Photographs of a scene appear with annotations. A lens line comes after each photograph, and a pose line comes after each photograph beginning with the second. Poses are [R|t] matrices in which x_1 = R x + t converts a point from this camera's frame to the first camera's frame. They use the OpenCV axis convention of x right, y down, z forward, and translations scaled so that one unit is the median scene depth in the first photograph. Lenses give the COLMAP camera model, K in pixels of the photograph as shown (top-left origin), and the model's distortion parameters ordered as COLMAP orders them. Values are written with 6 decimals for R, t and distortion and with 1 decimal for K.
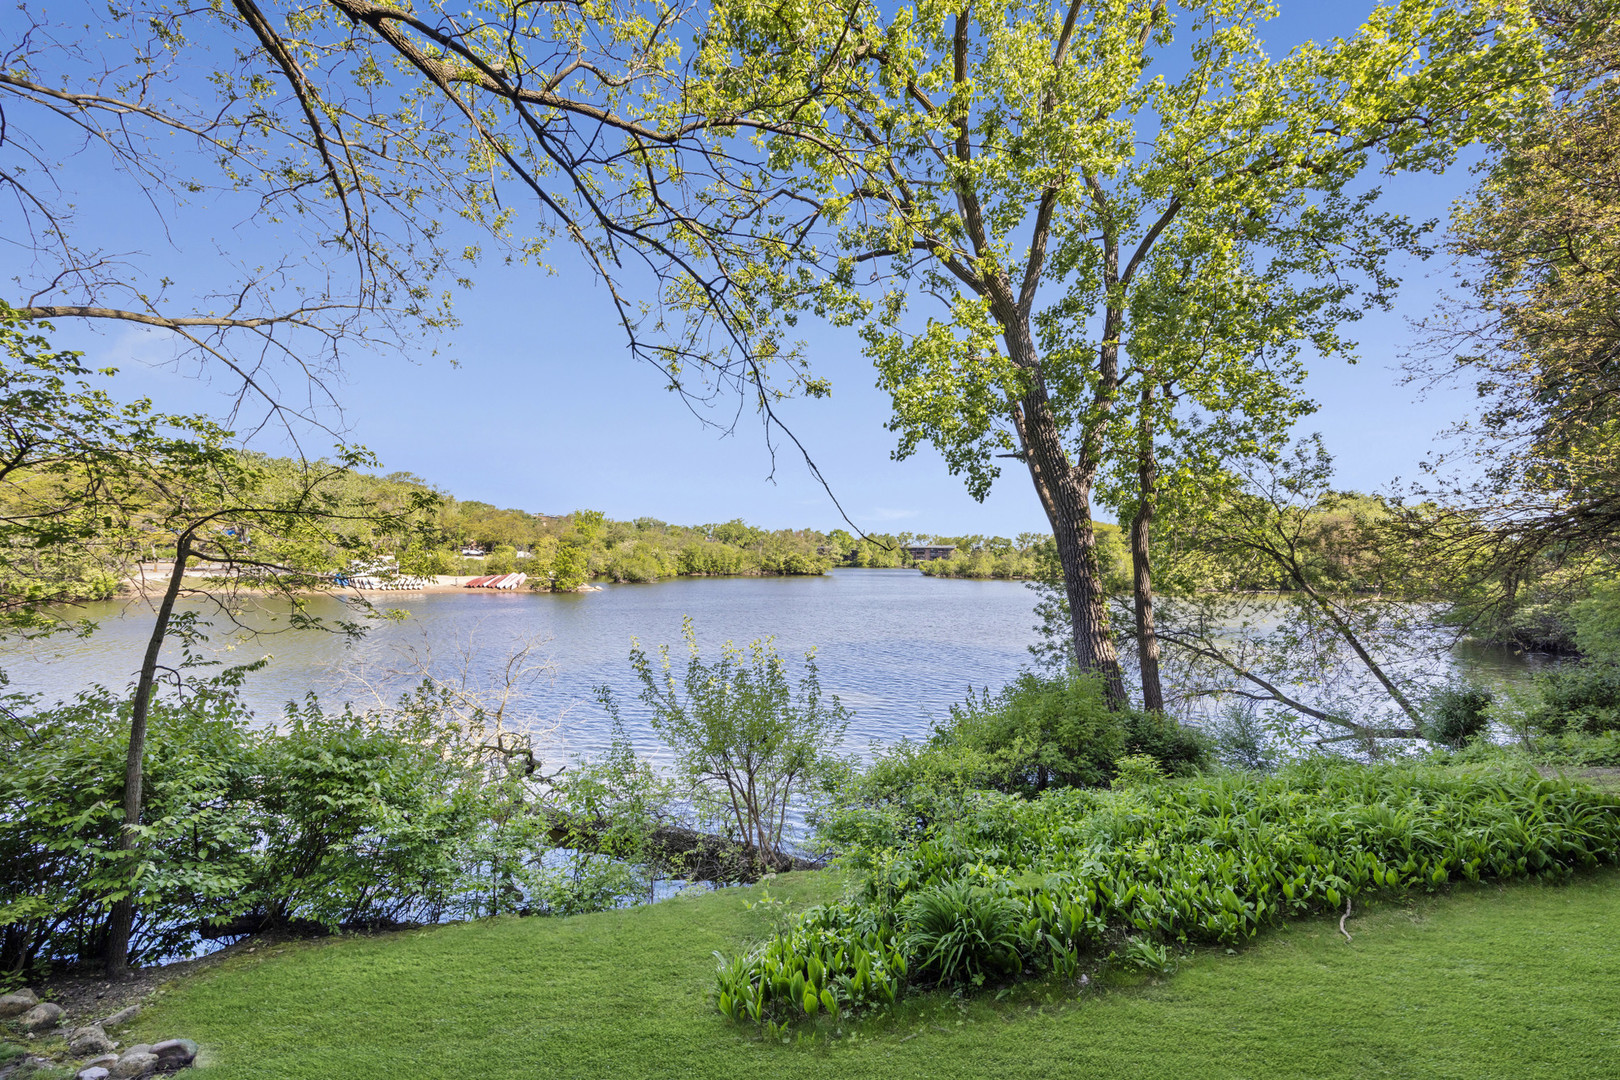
lens RADIAL K [[622.9, 0, 810.0], [0, 622.9, 540.0], [0, 0, 1]] dist [0.000831, -0.000061]
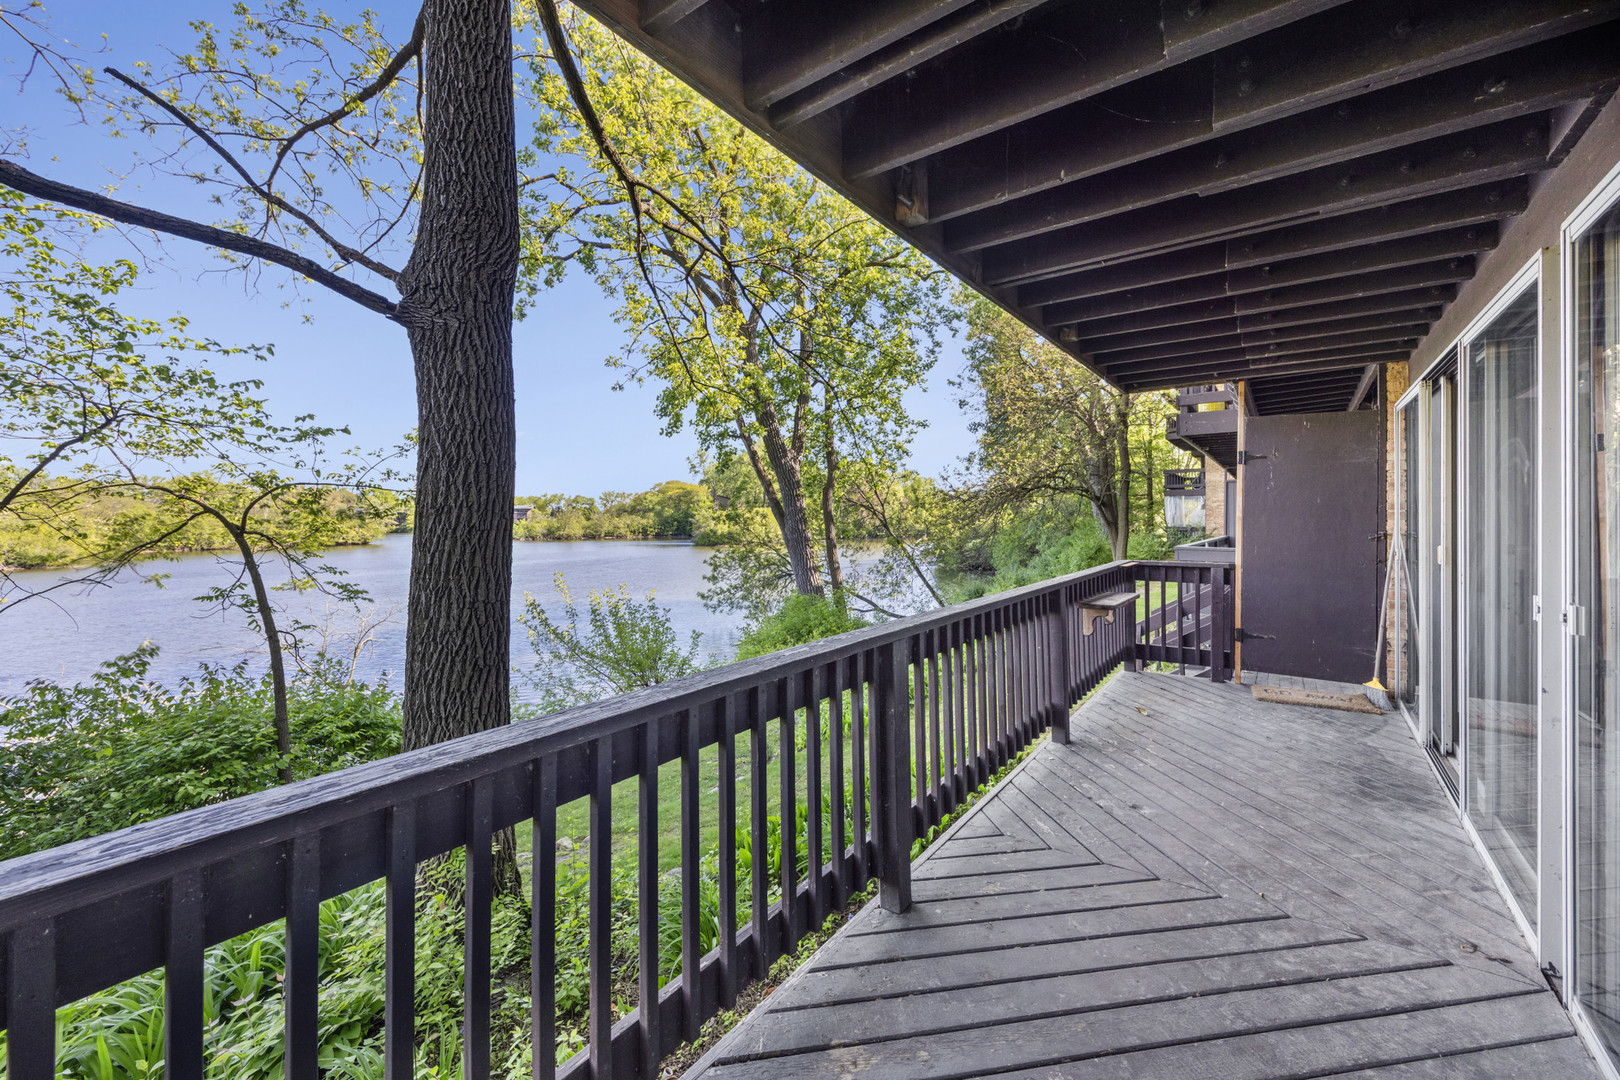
lens RADIAL K [[651.0, 0, 814.2], [0, 651.0, 515.4], [0, 0, 1]] dist [0.000040, -0.000026]
pose [[0.800779, -0.017714, 0.598699, -0.208729], [0.003015, 0.999669, 0.025545, -0.004296], [-0.598953, -0.018651, 0.800567, -0.096598]]
